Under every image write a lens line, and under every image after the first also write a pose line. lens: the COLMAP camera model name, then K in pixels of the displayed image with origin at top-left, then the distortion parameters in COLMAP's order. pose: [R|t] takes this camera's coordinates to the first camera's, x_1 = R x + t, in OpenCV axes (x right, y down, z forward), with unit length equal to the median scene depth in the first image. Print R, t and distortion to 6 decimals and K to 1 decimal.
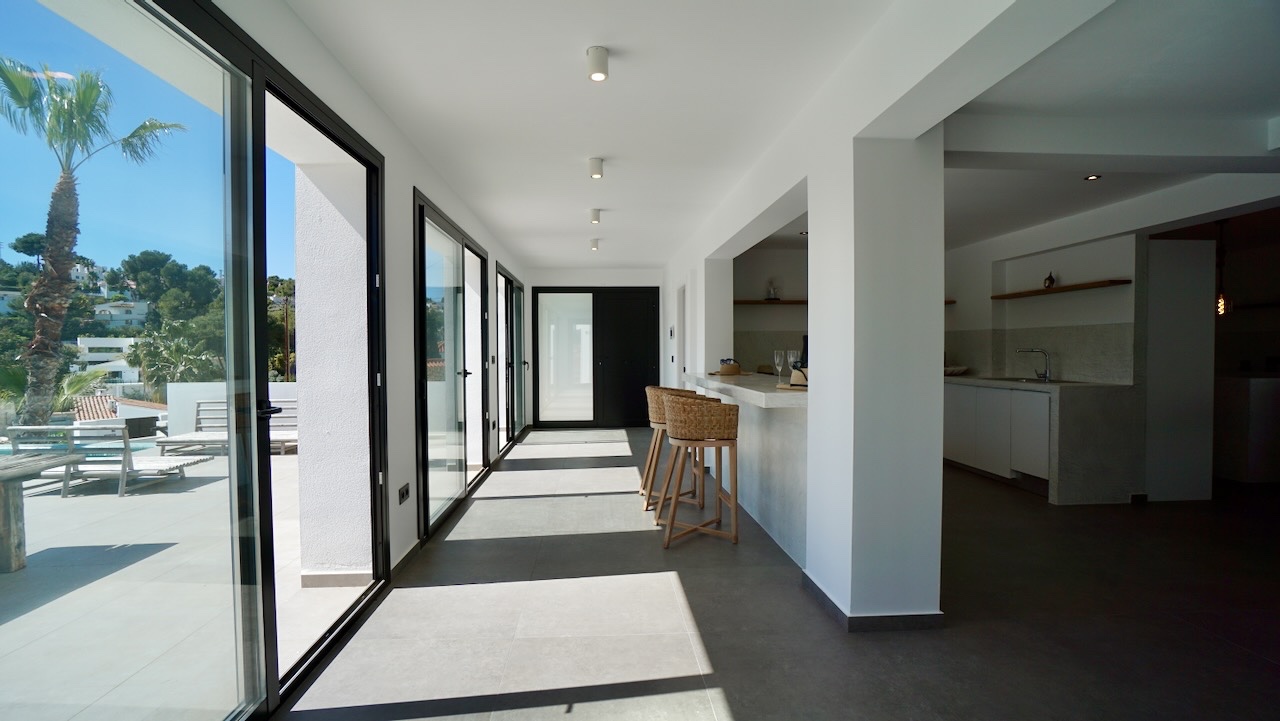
lens RADIAL K [[584.7, 0, 629.4], [0, 584.7, 362.6], [0, 0, 1]] dist [-0.055744, 0.016154]
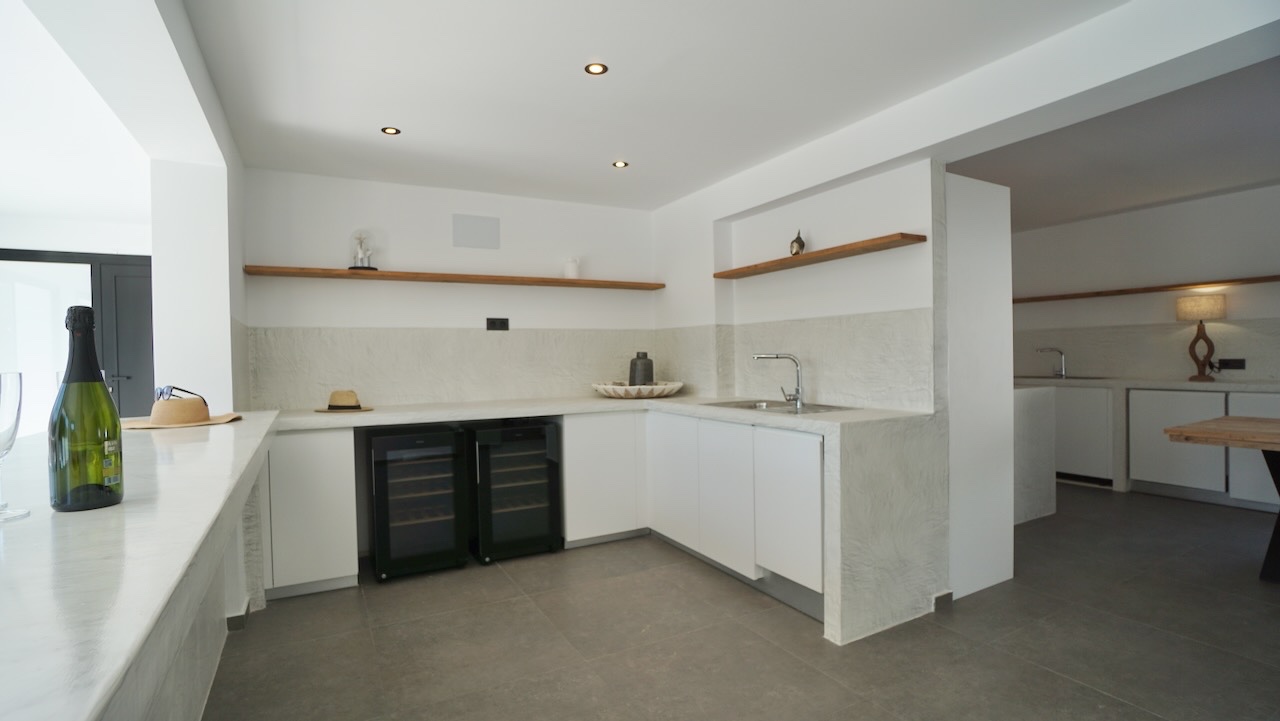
lens RADIAL K [[584.7, 0, 629.4], [0, 584.7, 362.6], [0, 0, 1]] dist [-0.055744, 0.016154]
pose [[0.903961, -0.015783, 0.427323, 0.345045], [0.022508, 0.999690, -0.010690, -0.013728], [-0.427021, 0.019281, 0.904036, 0.586909]]
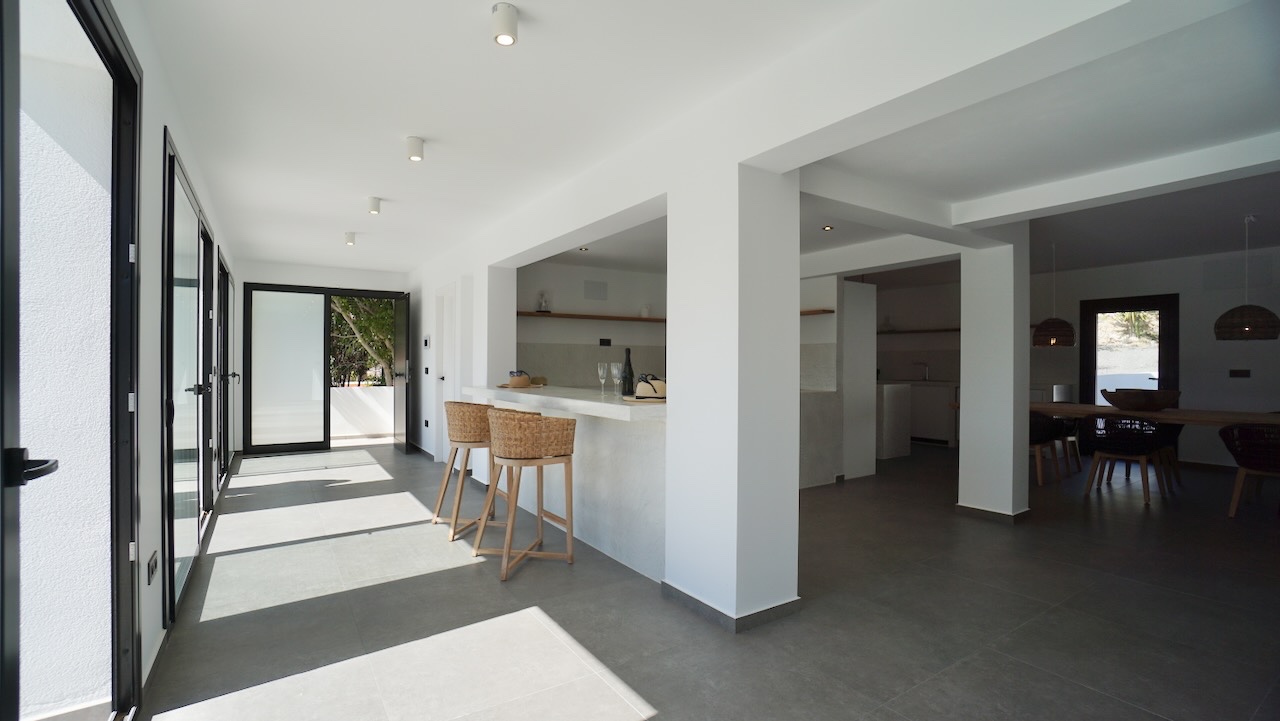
lens RADIAL K [[567.2, 0, 630.4], [0, 567.2, 362.0], [0, 0, 1]] dist [-0.052393, 0.000178]
pose [[0.867983, 0.008078, 0.496528, -0.159393], [0.002208, 0.999795, -0.020125, -0.002034], [-0.496588, 0.018564, 0.867788, 0.111413]]
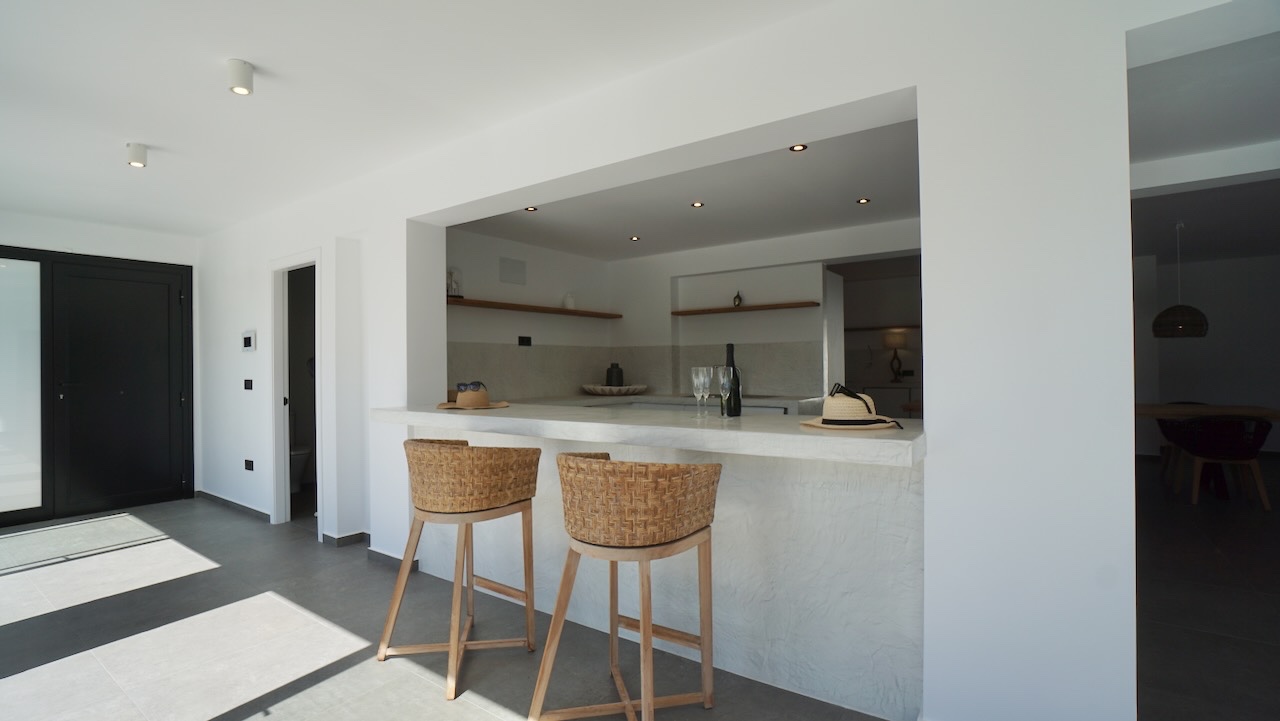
lens RADIAL K [[584.7, 0, 629.4], [0, 584.7, 362.6], [0, 0, 1]] dist [-0.055744, 0.016154]
pose [[0.632076, 0.002257, 0.774903, -0.242394], [0.023830, 0.999466, -0.022349, -0.011068], [-0.774540, 0.032592, 0.631685, 0.563798]]
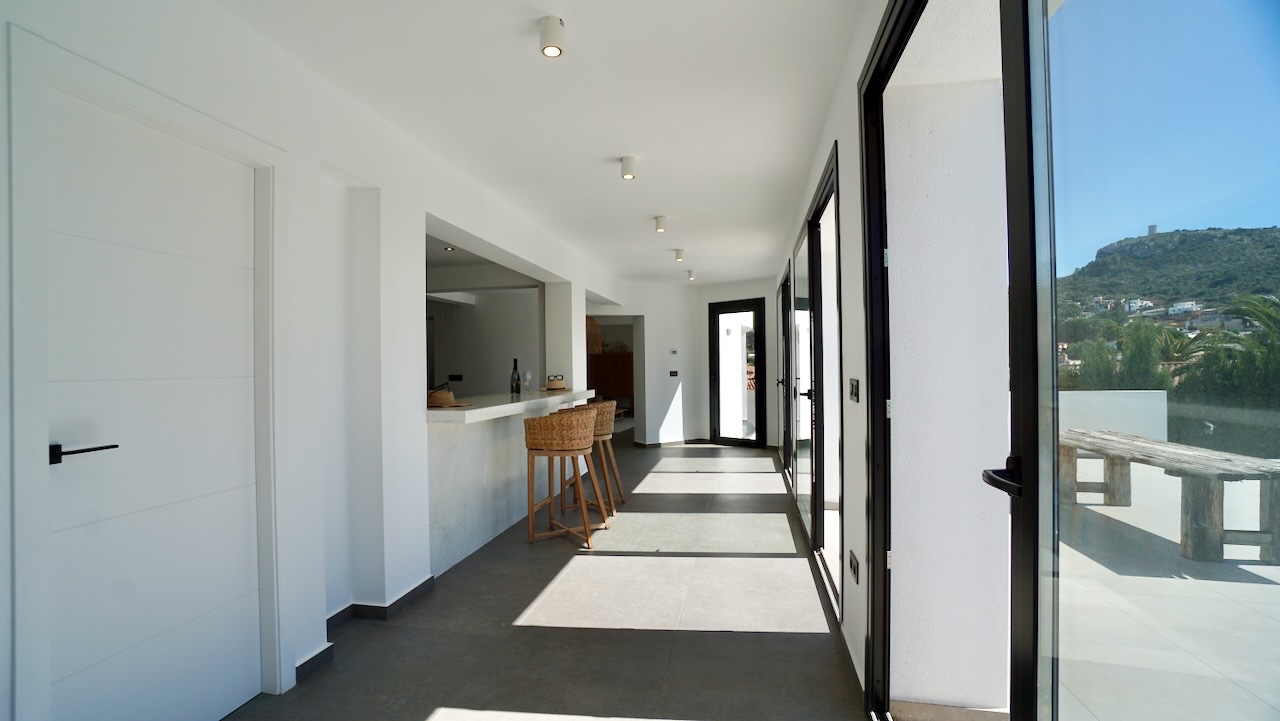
lens RADIAL K [[584.7, 0, 629.4], [0, 584.7, 362.6], [0, 0, 1]] dist [-0.055744, 0.016154]
pose [[-0.965809, 0.004167, 0.259223, -0.259919], [0.008831, 0.999819, 0.016828, -0.044403], [-0.259106, 0.018541, -0.965671, 1.882493]]
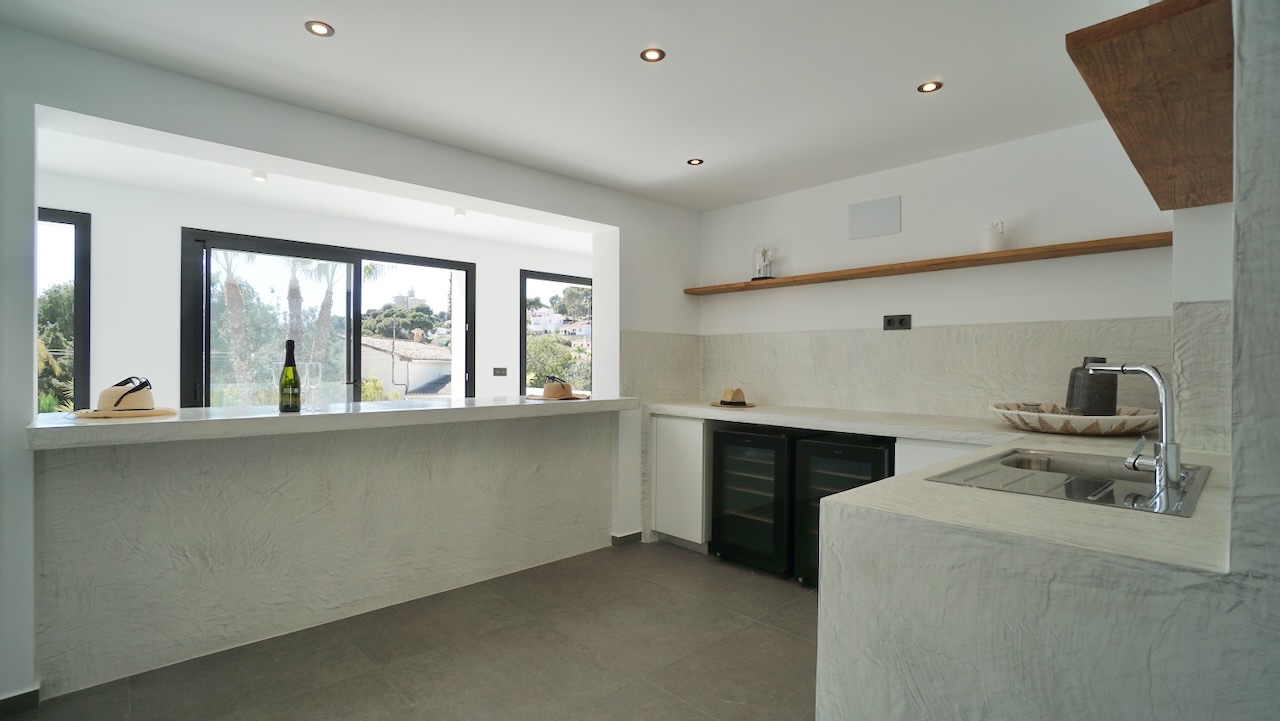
lens RADIAL K [[584.7, 0, 629.4], [0, 584.7, 362.6], [0, 0, 1]] dist [-0.055744, 0.016154]
pose [[0.640537, 0.005187, -0.767910, 0.895784], [-0.020656, 0.999732, -0.010476, -0.019975], [0.767650, 0.022572, 0.640472, 0.740461]]
